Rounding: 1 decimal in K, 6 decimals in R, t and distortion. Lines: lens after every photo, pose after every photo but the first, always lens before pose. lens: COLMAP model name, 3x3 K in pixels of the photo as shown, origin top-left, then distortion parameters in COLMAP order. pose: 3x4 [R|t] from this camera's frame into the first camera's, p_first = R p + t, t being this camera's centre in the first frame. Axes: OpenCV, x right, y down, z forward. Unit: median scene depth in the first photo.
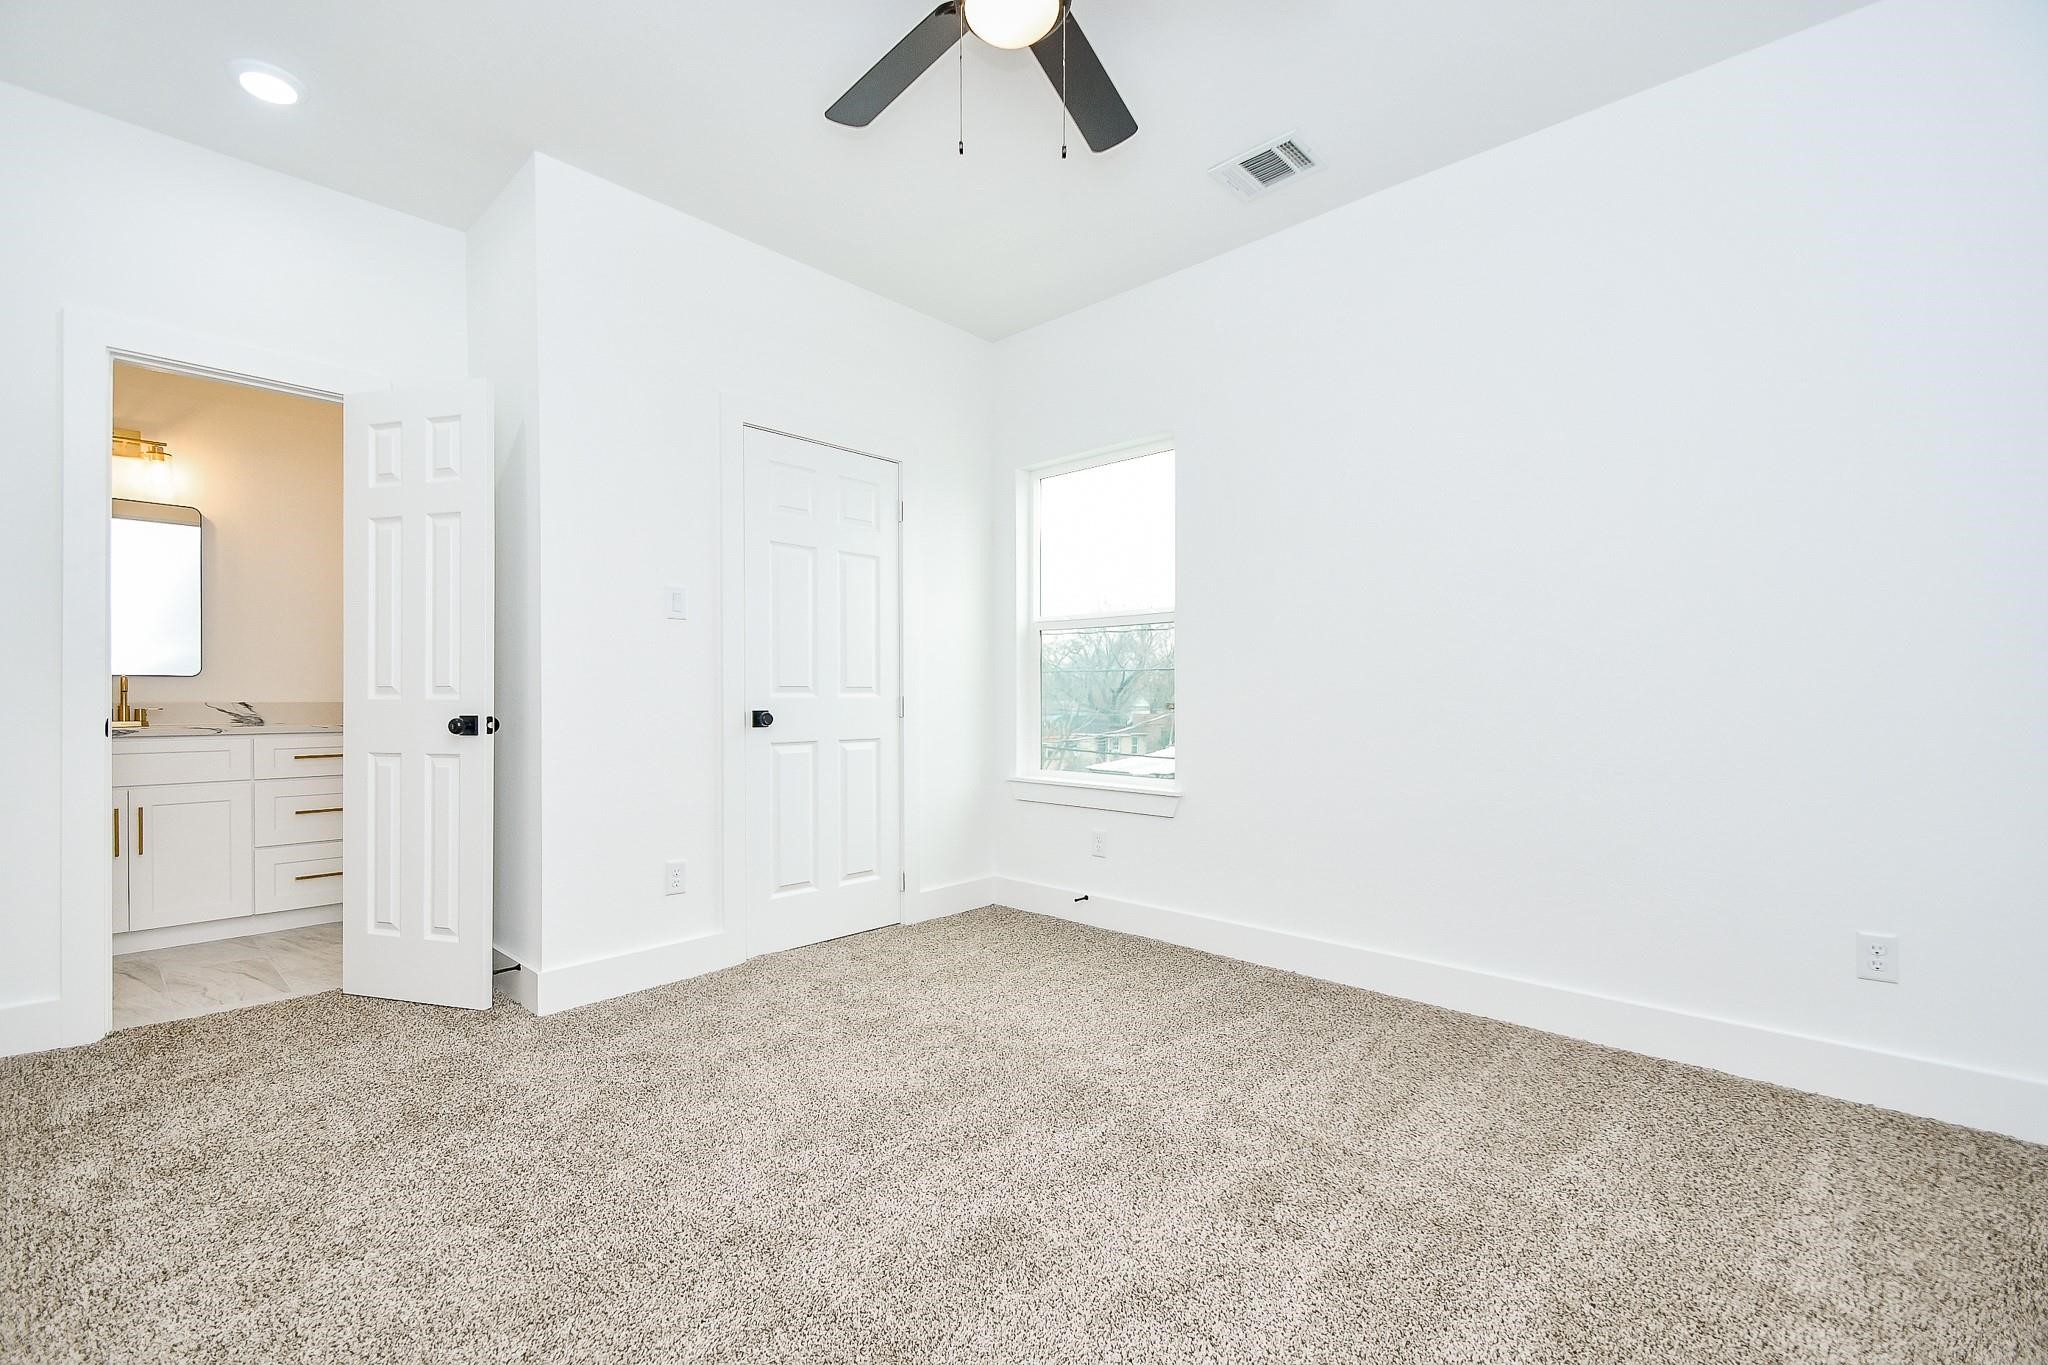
lens RADIAL K [[887.7, 0, 997.1], [0, 887.7, 706.0], [0, 0, 1]] dist [0.028683, -0.017091]
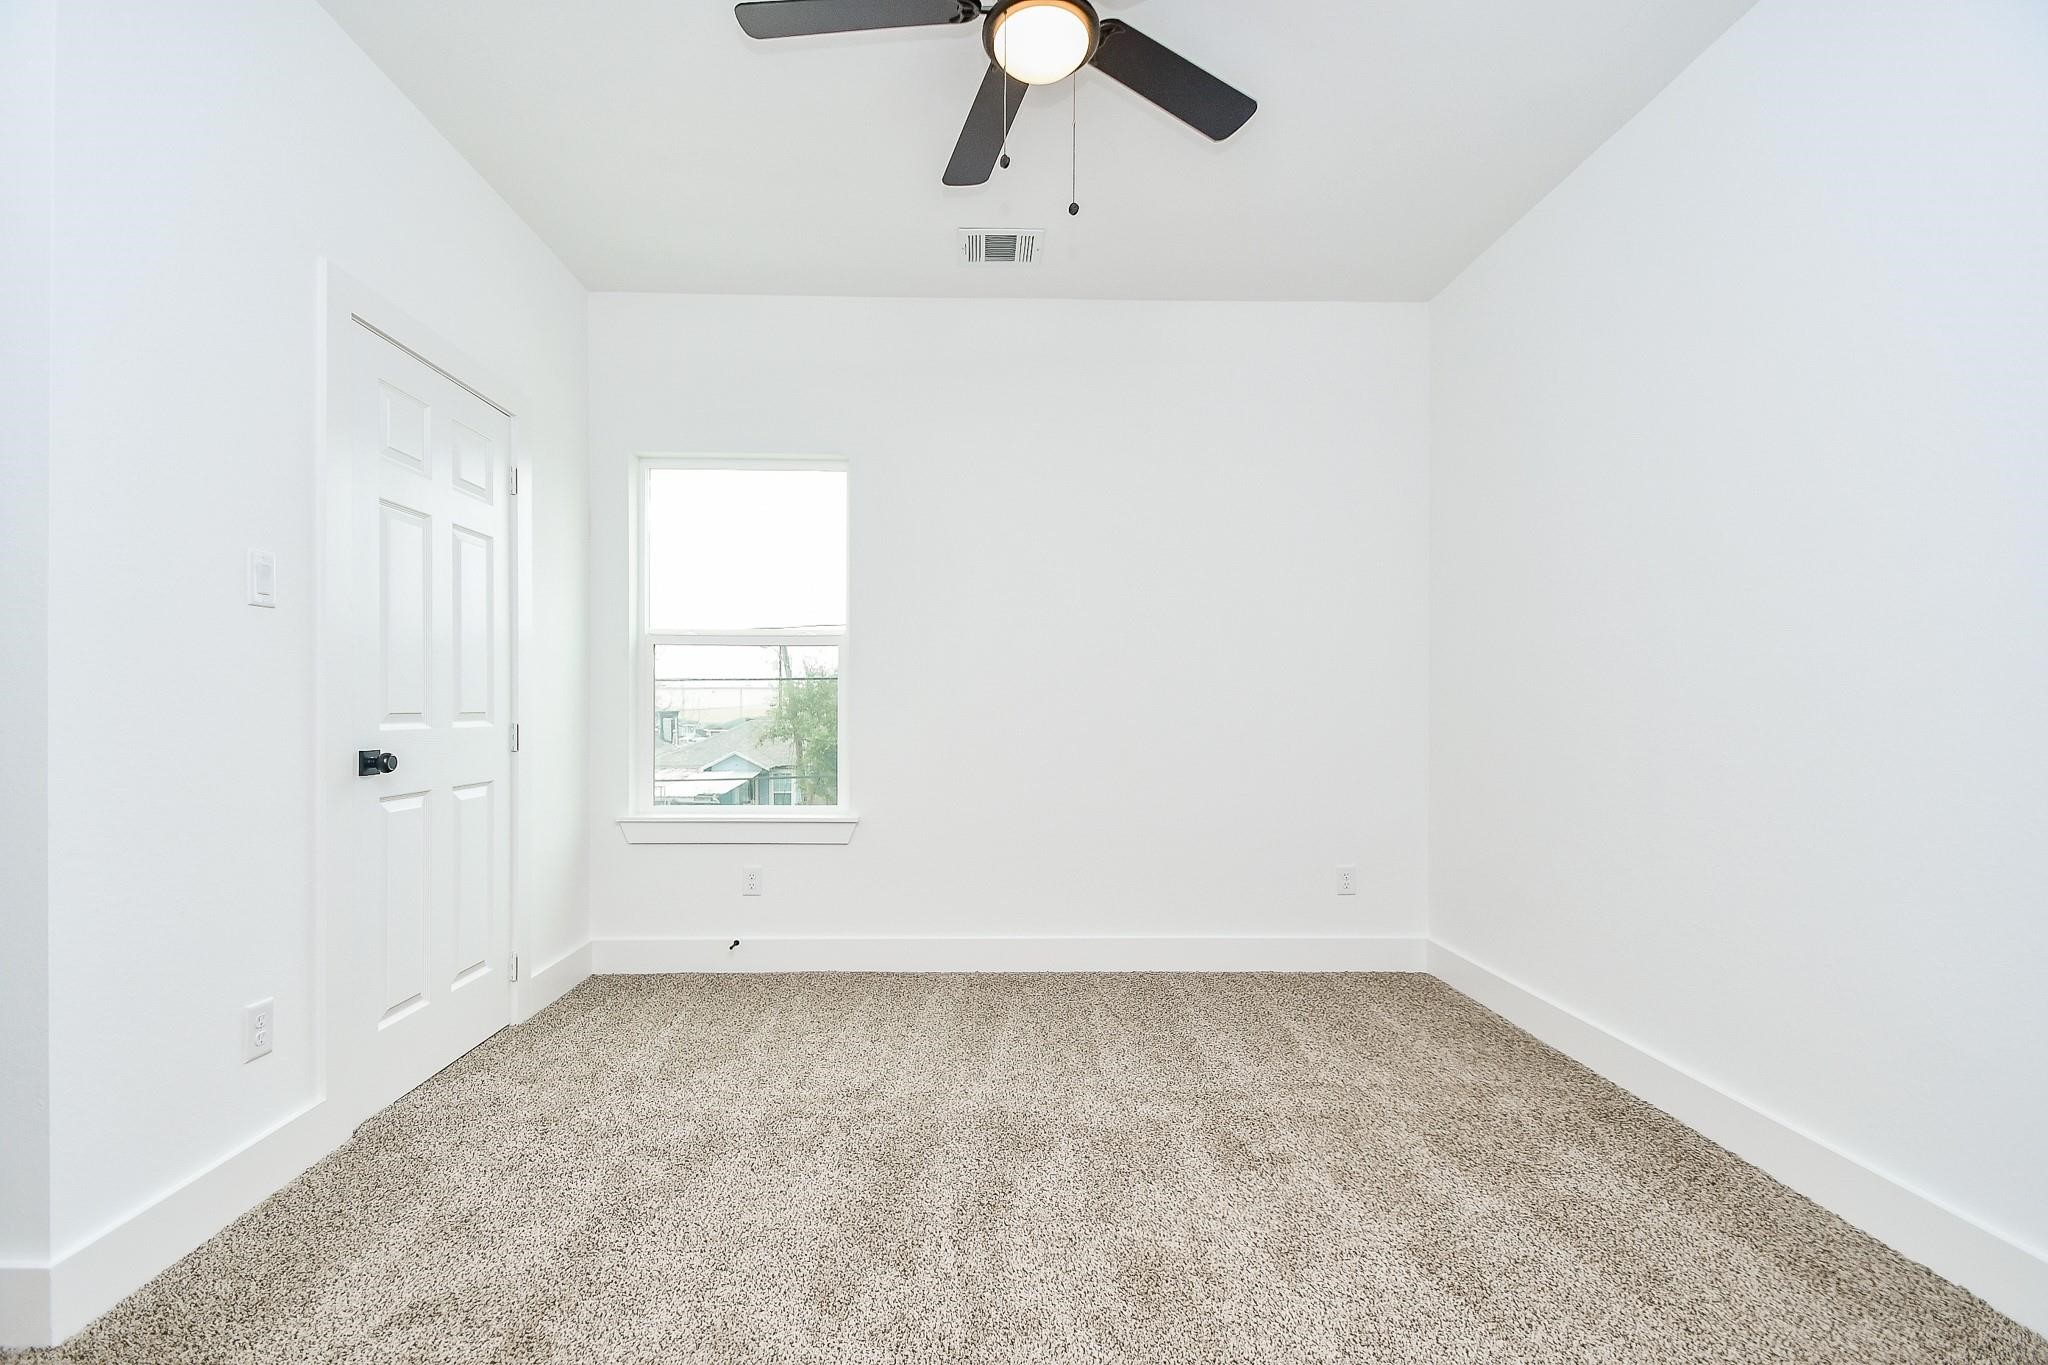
lens RADIAL K [[887.7, 0, 997.1], [0, 887.7, 706.0], [0, 0, 1]] dist [0.028683, -0.017091]
pose [[0.705421, 0.001653, 0.708786, -0.404508], [0.006132, 0.999946, -0.008434, -0.019248], [-0.708762, 0.010296, 0.705373, 0.189697]]
